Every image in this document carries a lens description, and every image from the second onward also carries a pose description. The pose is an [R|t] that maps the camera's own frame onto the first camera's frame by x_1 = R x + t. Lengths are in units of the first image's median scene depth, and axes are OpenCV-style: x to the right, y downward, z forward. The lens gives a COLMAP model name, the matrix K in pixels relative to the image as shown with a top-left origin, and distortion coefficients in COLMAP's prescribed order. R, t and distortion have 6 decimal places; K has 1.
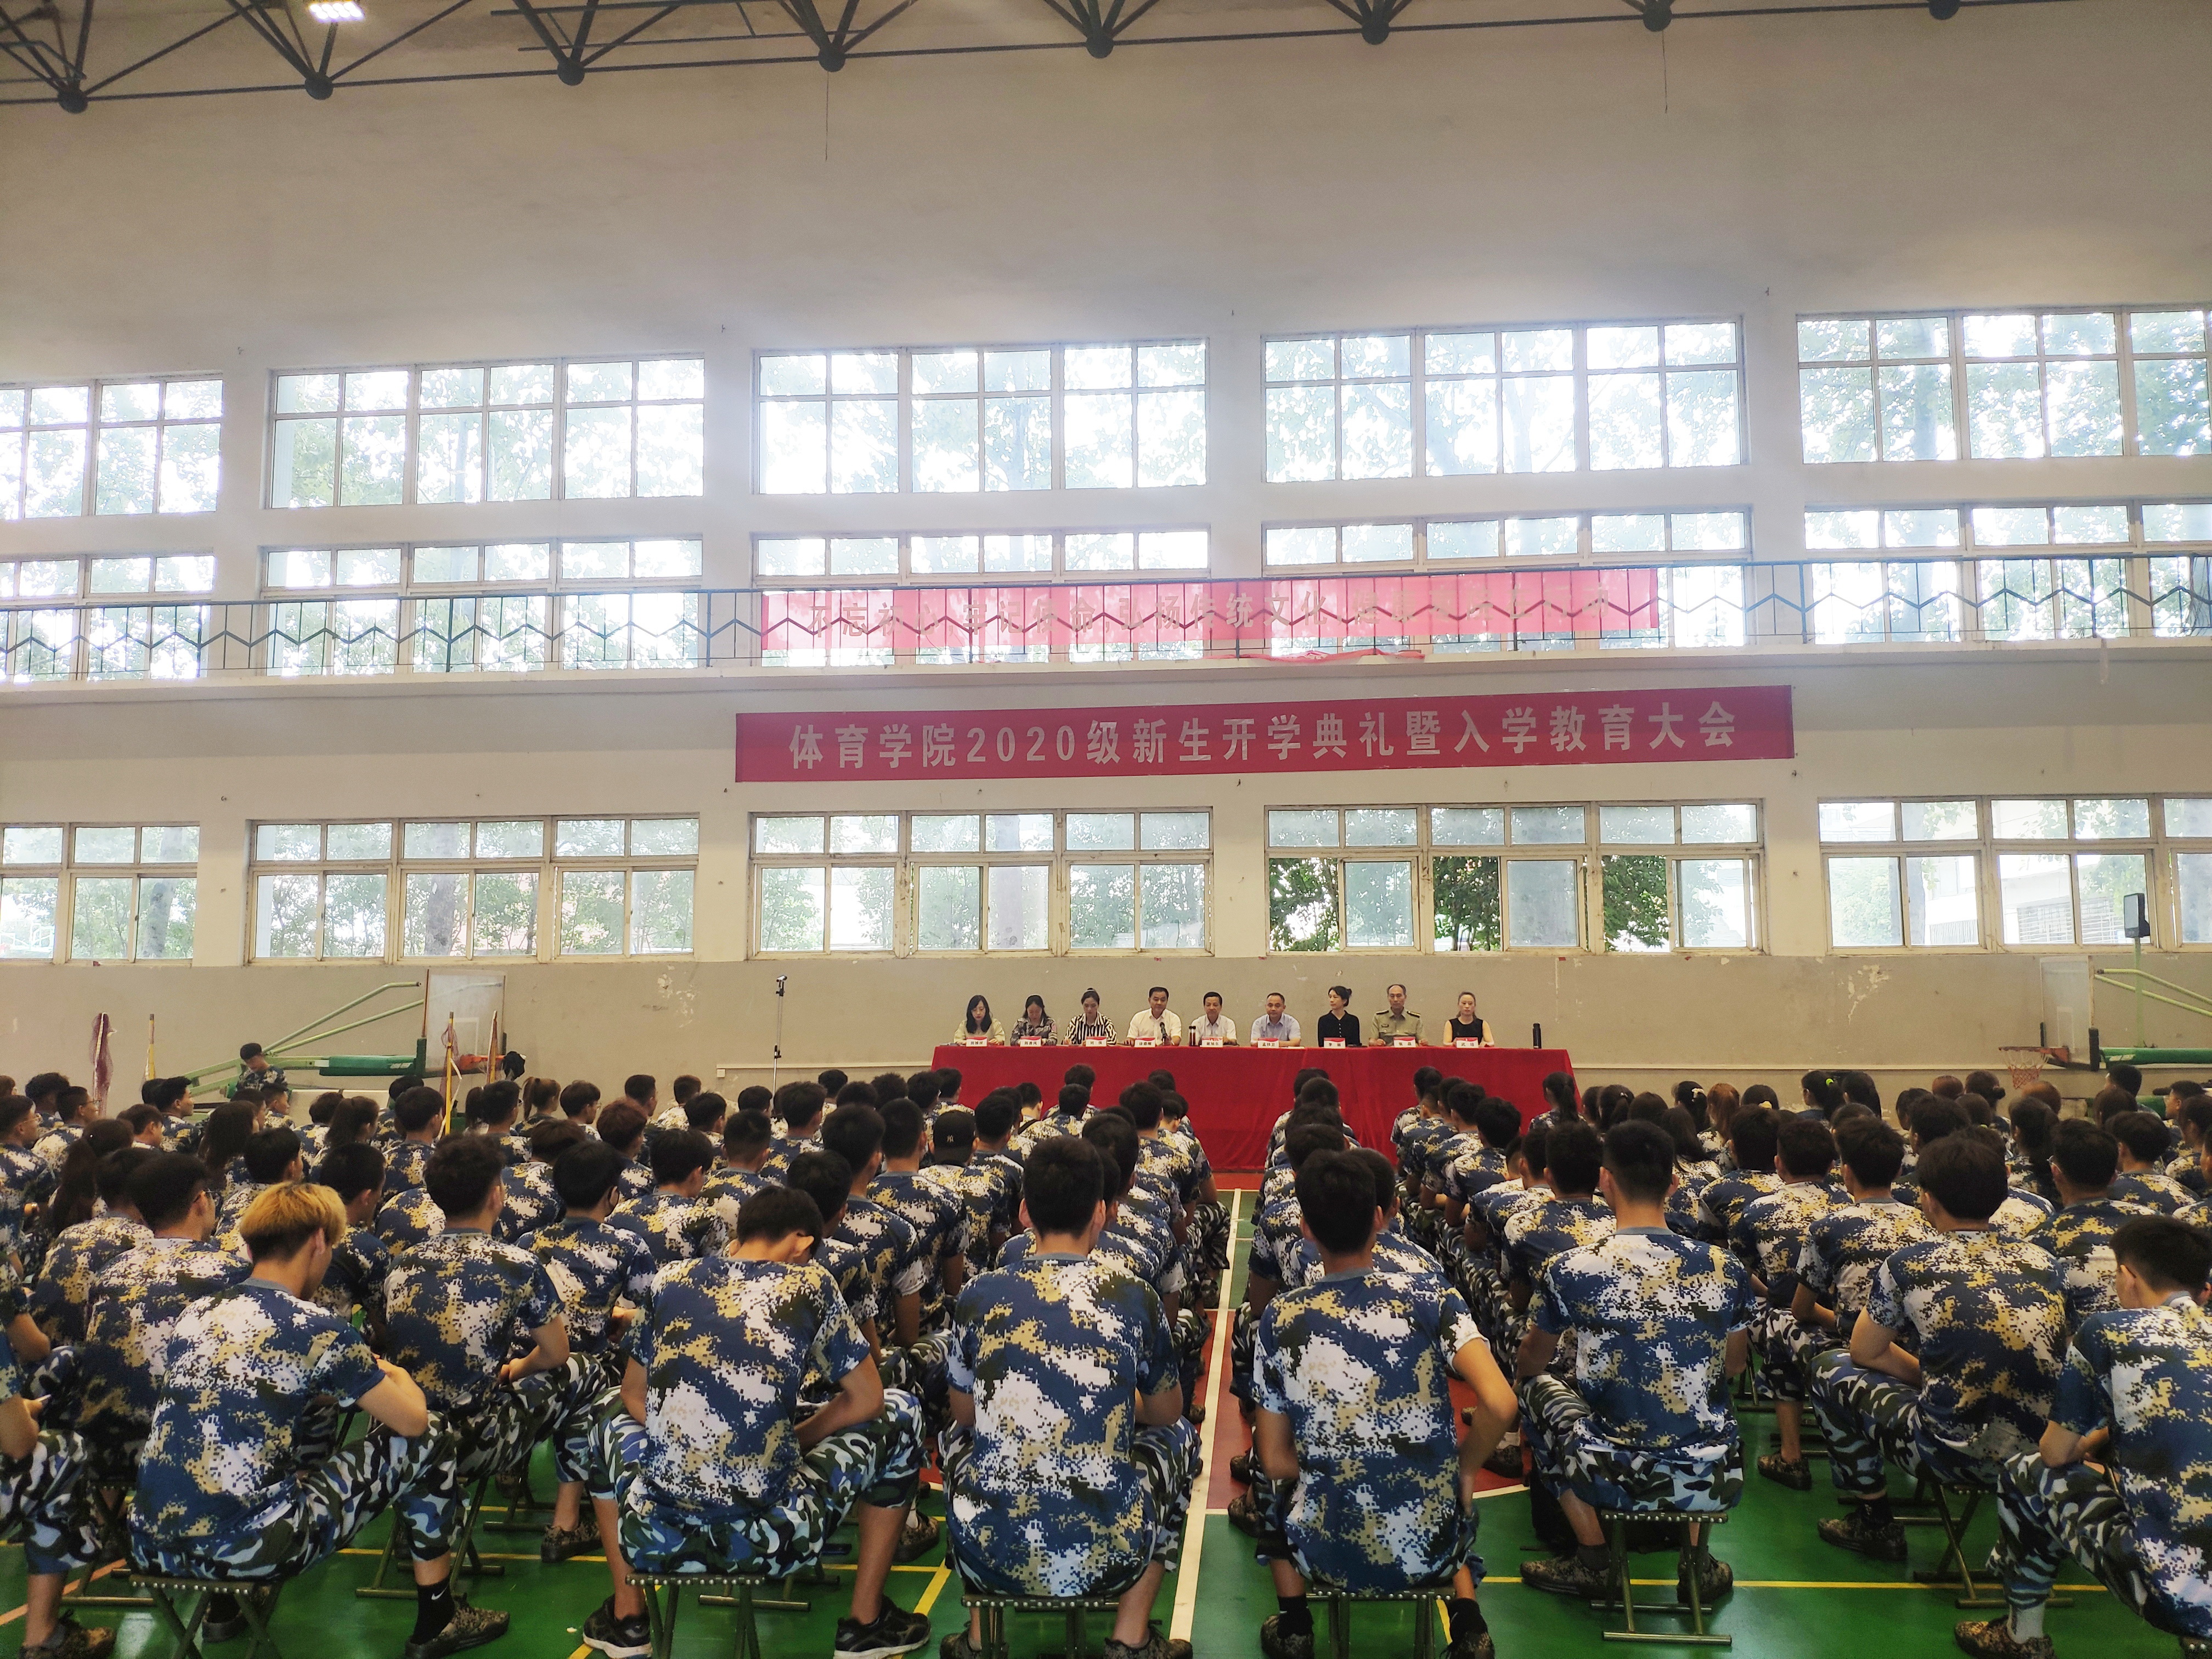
lens RADIAL K [[1759.1, 0, 1117.1], [0, 1759.1, 842.5], [0, 0, 1]] dist [0.023596, -0.079807]
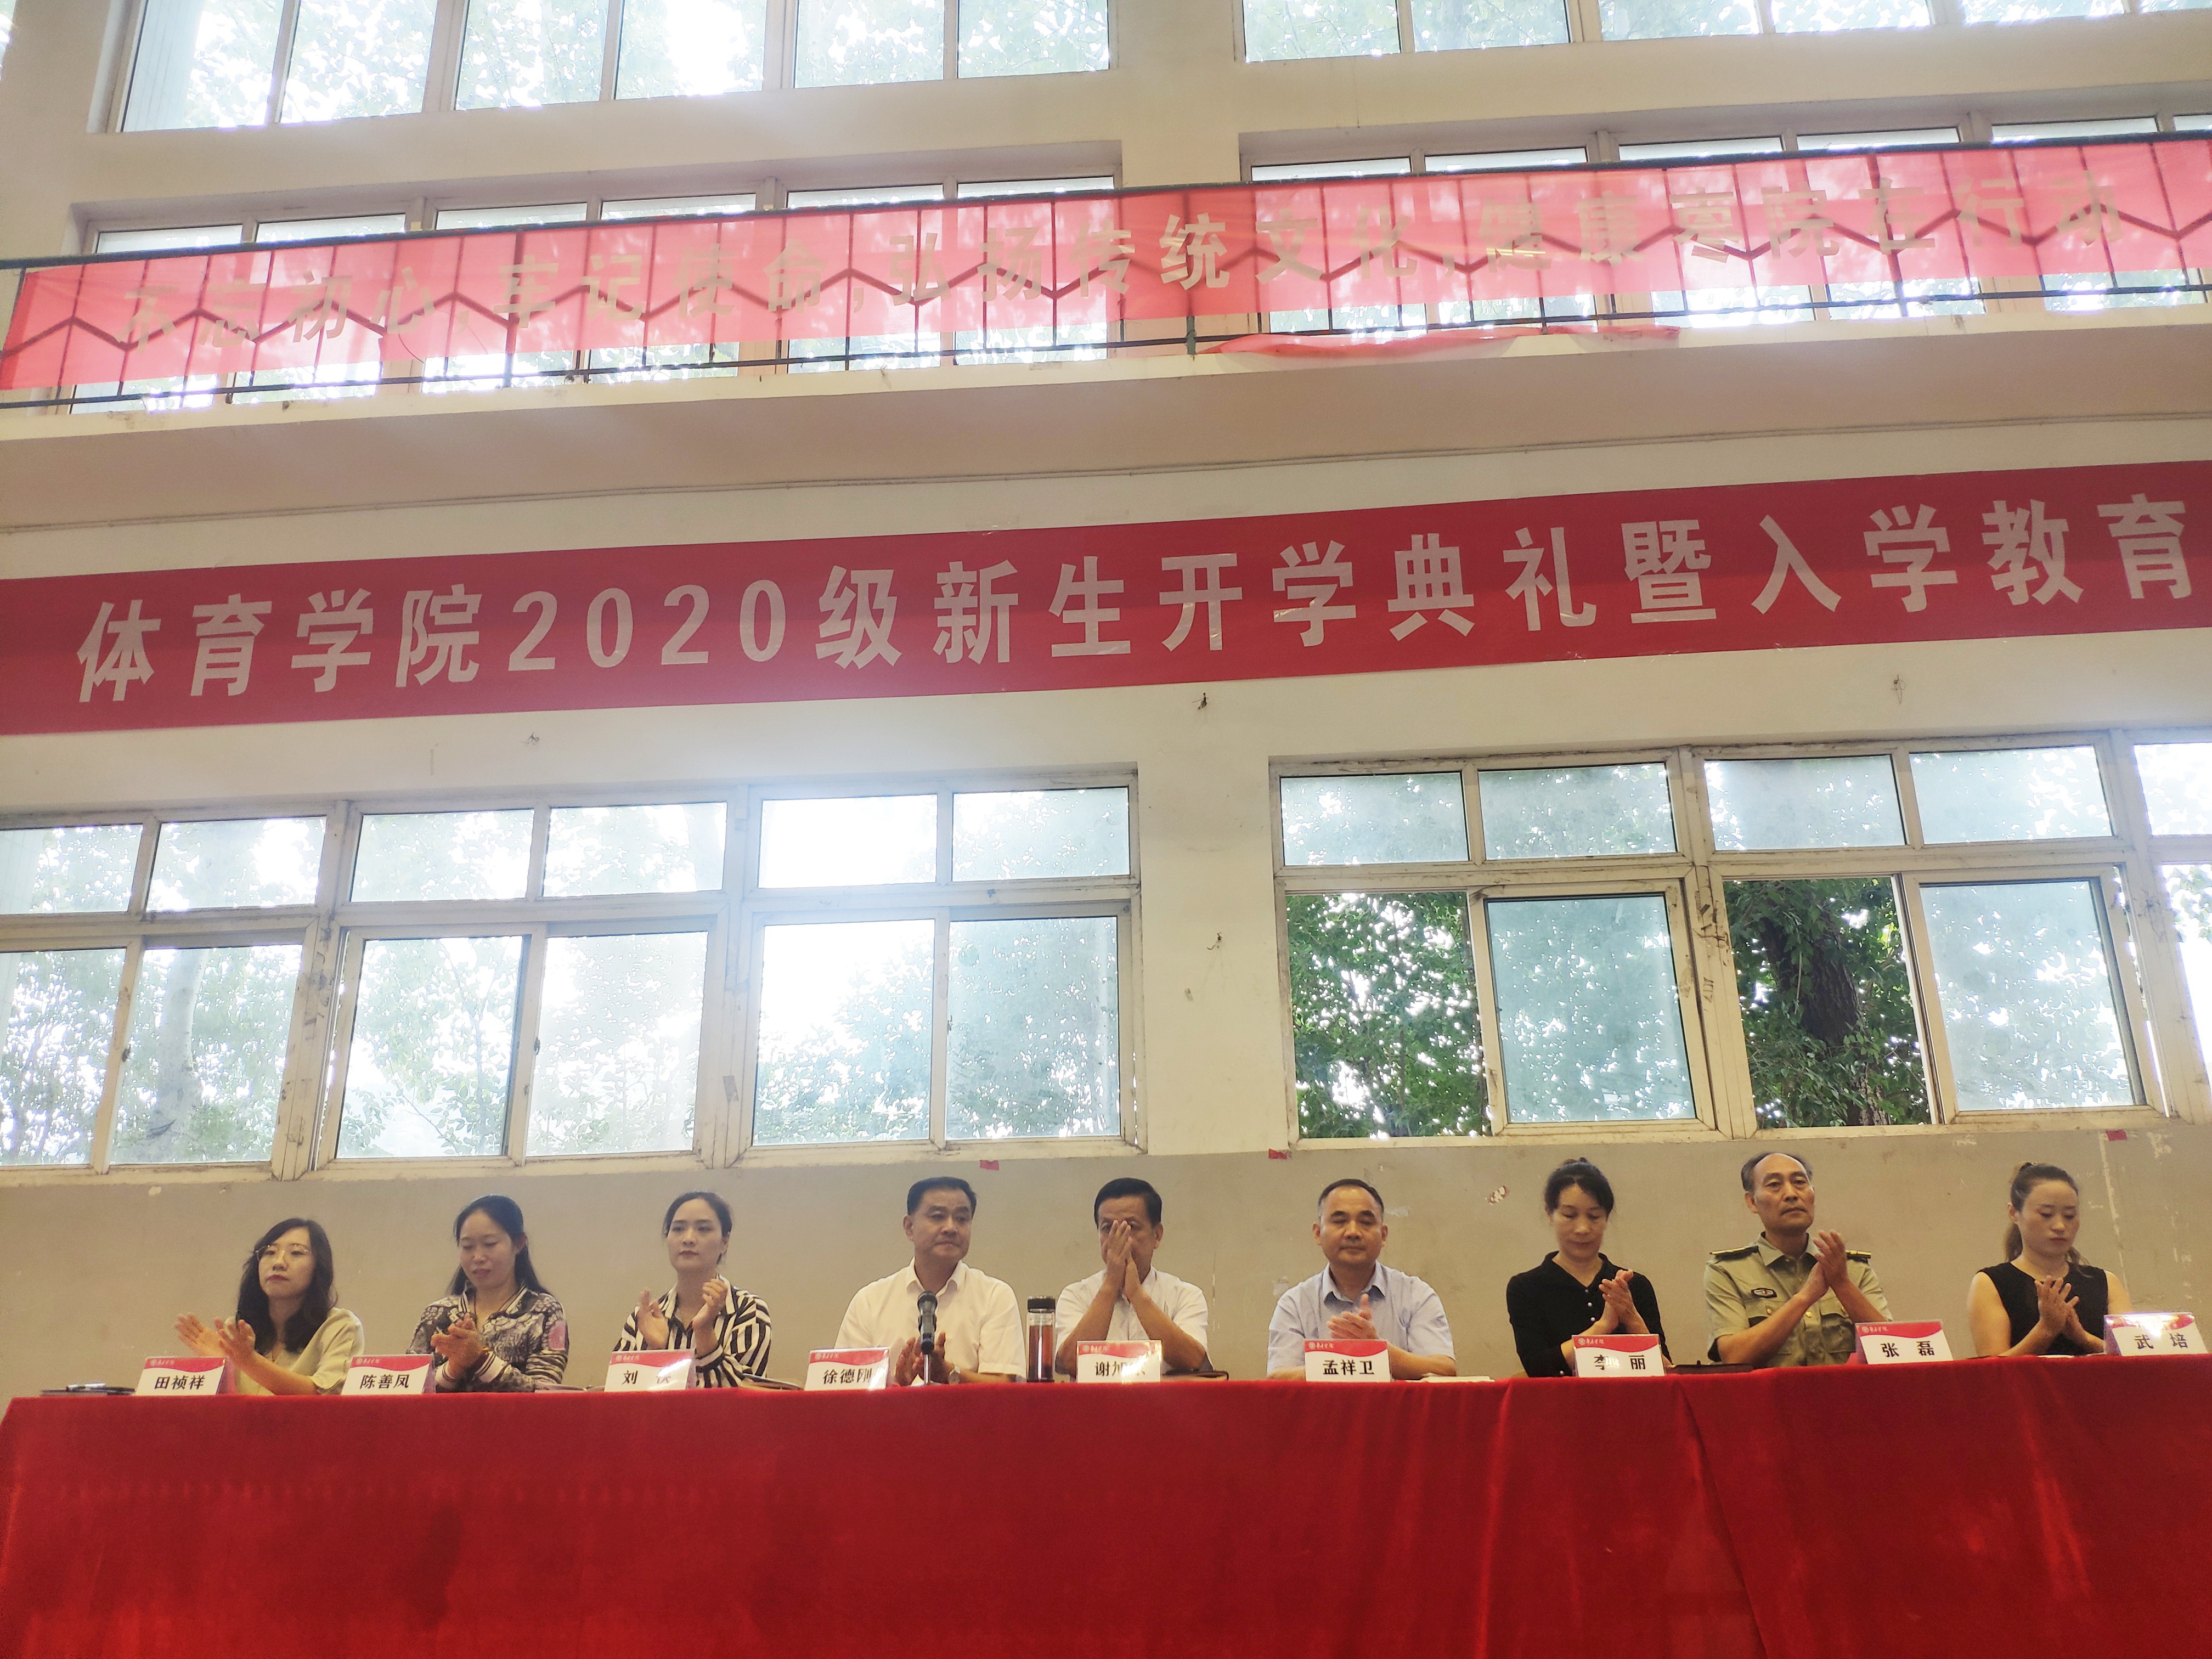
lens RADIAL K [[1759.1, 0, 1148.0], [0, 1759.1, 829.1], [0, 0, 1]] dist [0.023596, -0.079807]
pose [[0.999308, -0.008125, 0.036298, 0.042792], [0.016462, 0.971689, -0.235691, 0.084176], [-0.033355, 0.236126, 0.971150, 0.629892]]
